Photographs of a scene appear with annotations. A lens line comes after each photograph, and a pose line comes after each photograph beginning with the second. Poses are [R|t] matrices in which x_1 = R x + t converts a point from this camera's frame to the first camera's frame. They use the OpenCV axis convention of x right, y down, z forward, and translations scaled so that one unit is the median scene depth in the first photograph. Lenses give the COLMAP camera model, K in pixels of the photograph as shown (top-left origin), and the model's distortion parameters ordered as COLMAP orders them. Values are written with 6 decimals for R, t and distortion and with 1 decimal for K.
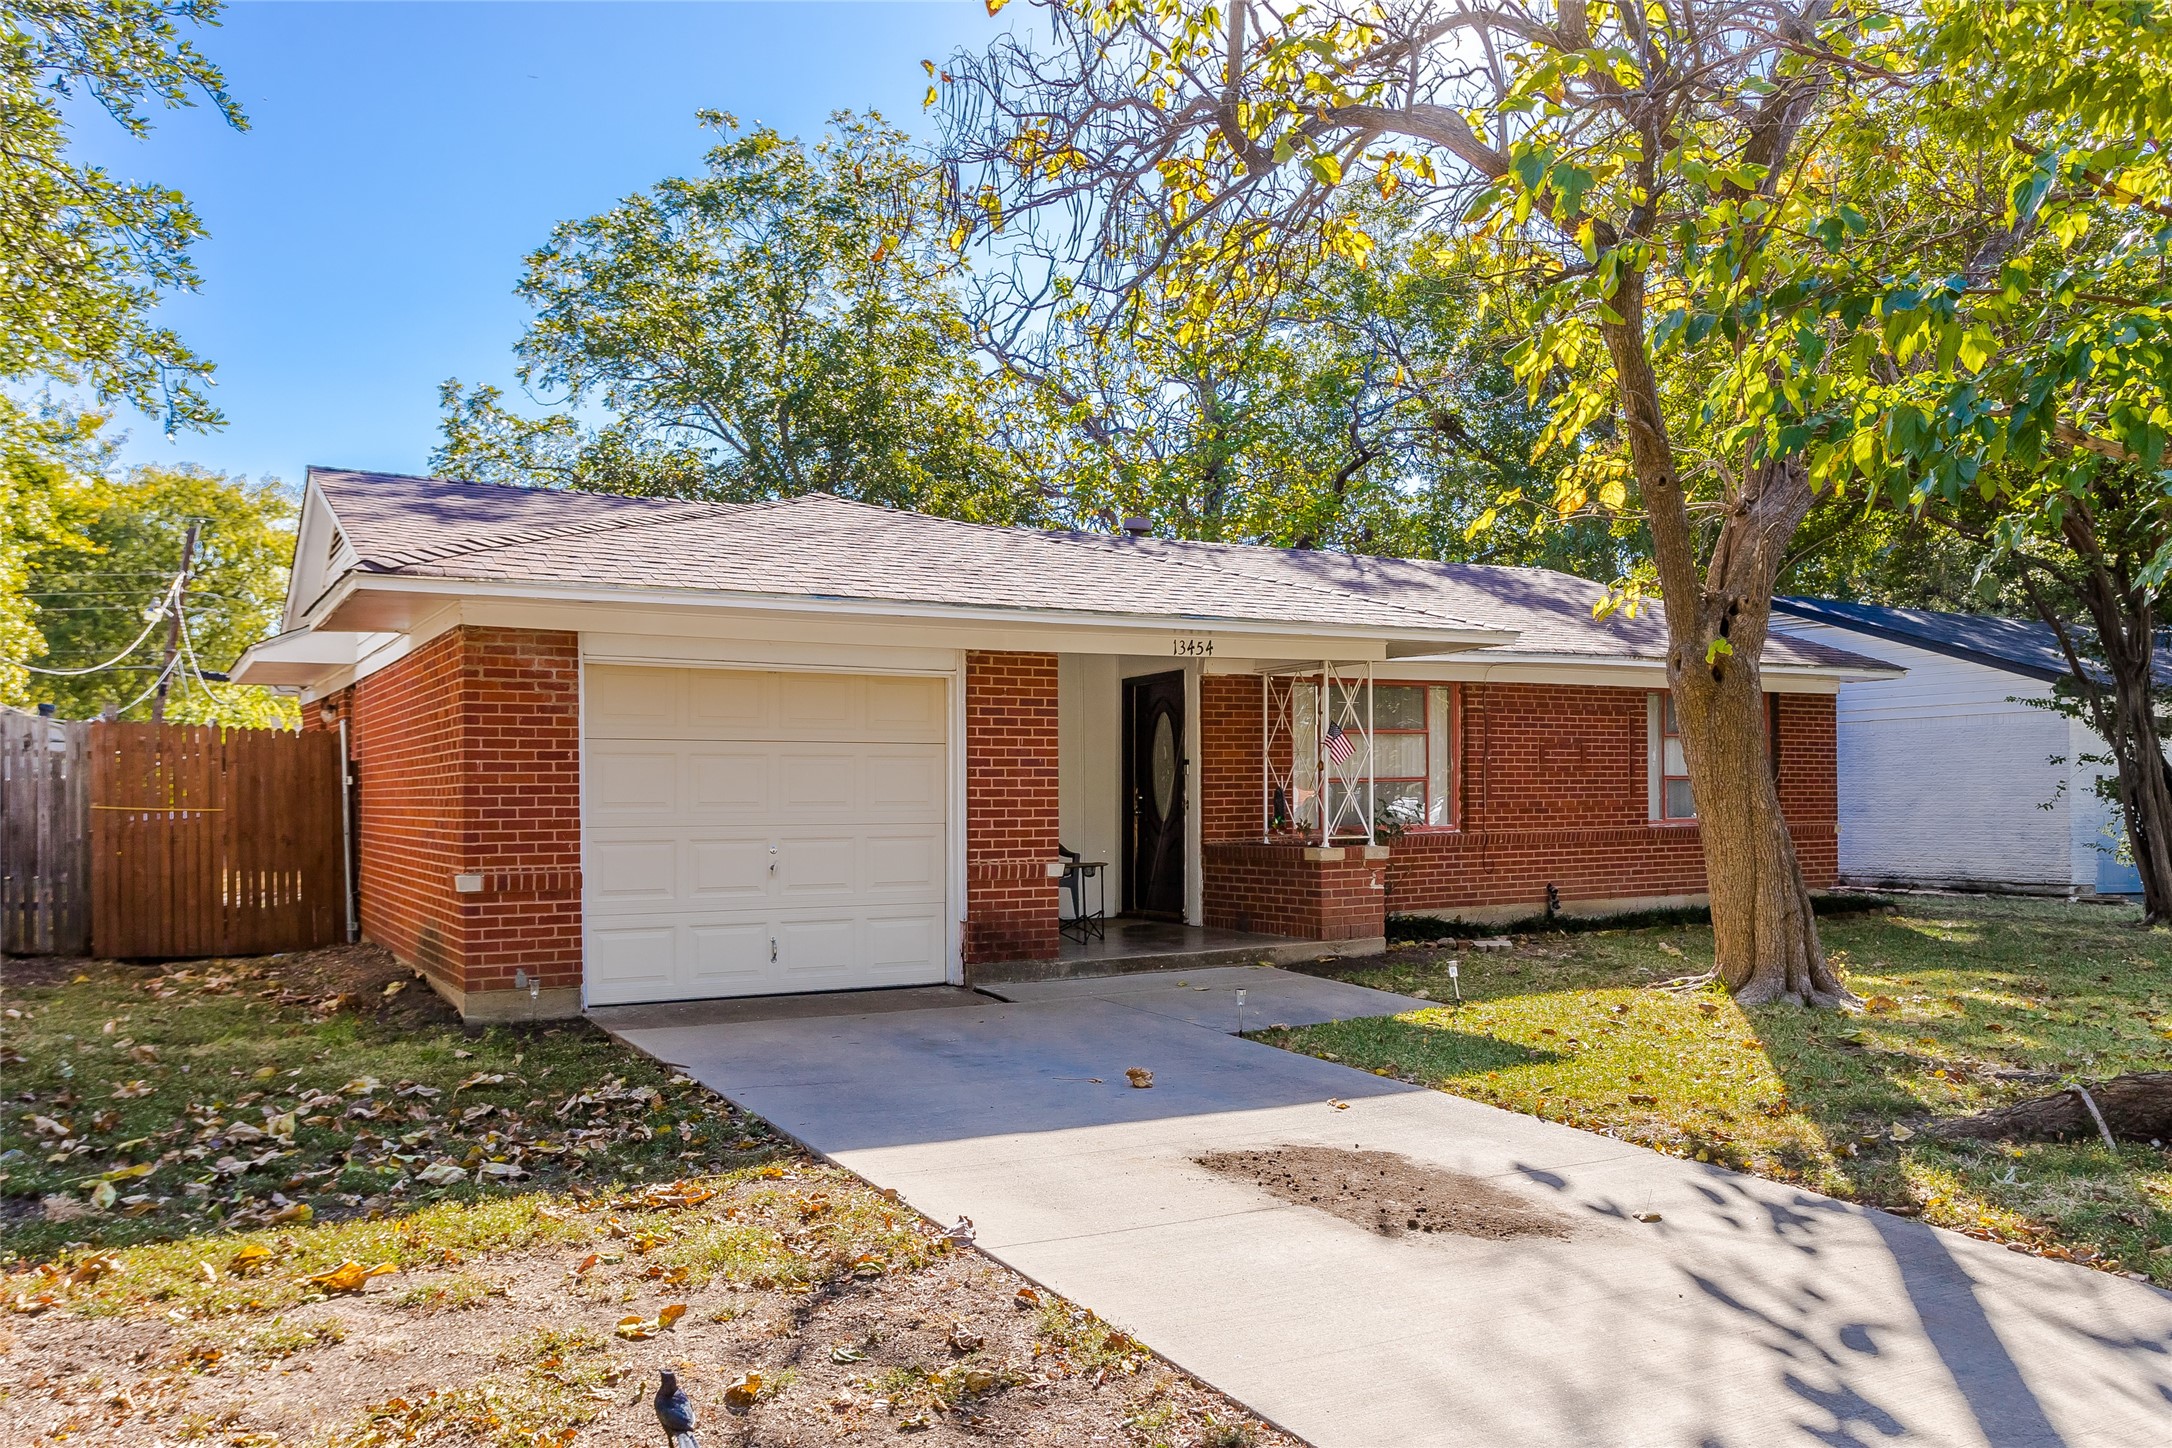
lens RADIAL K [[1671.7, 0, 1088.5], [0, 1671.7, 793.1], [0, 0, 1]] dist [-0.009413, -0.001315]
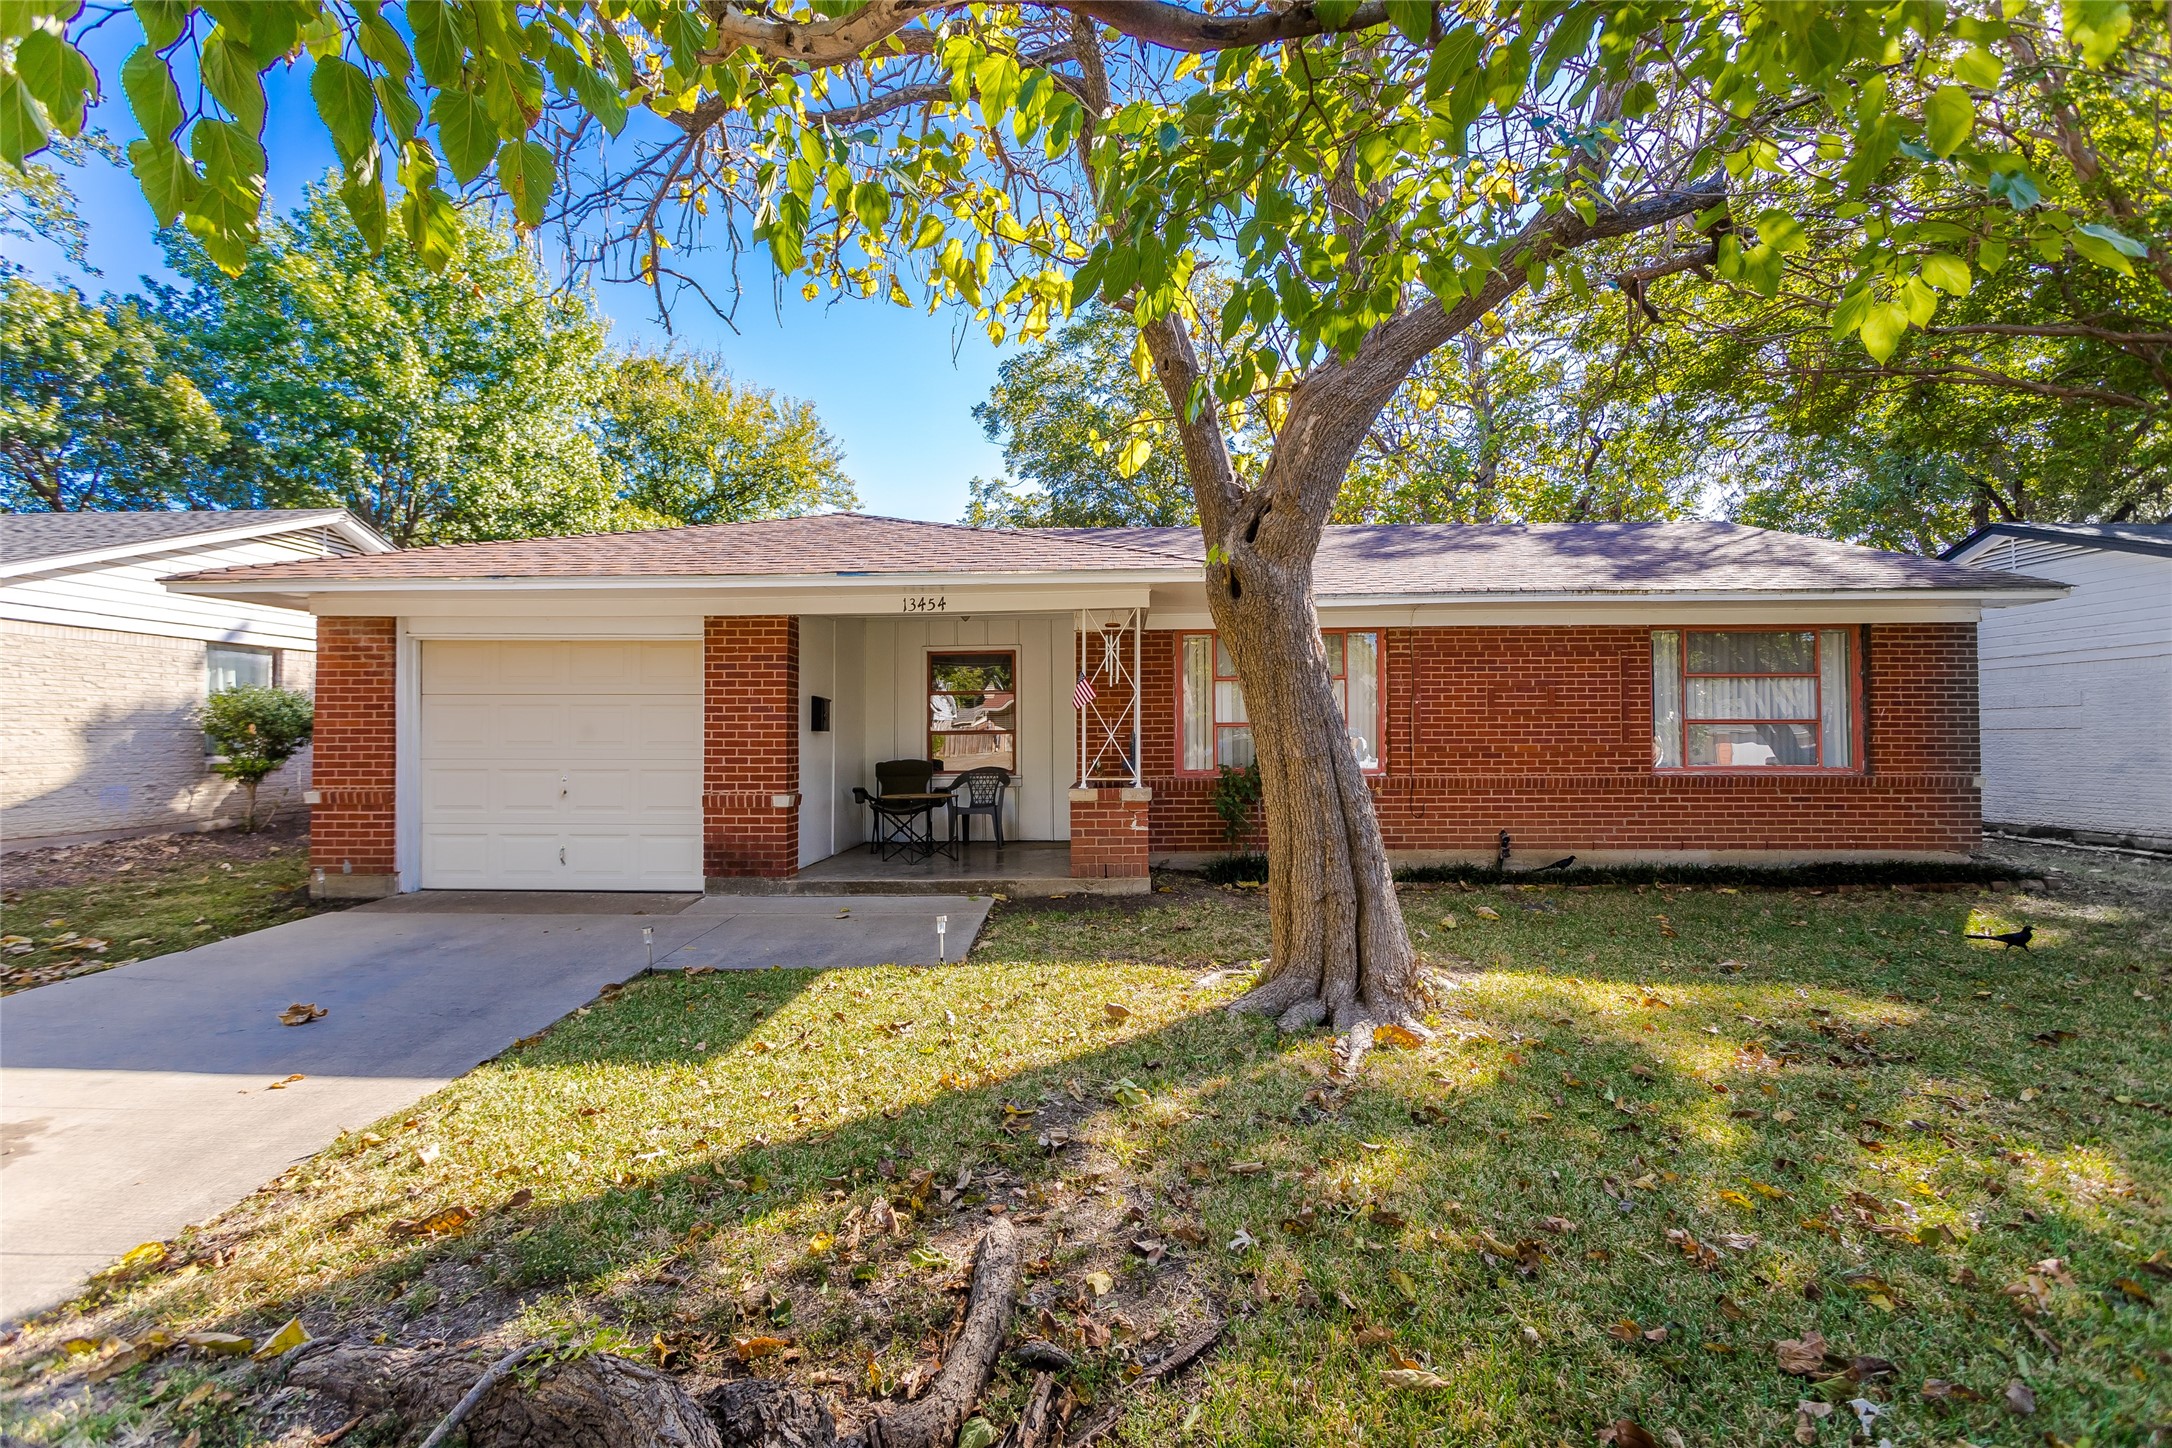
lens RADIAL K [[1020.7, 0, 1084.6], [0, 1020.7, 716.8], [0, 0, 1]] dist [-0.000483, 0.000397]
pose [[0.847284, -0.006751, -0.531098, 0.540743], [-0.003449, 0.999828, -0.018213, -0.000591], [0.531130, 0.017263, 0.847115, 0.513020]]
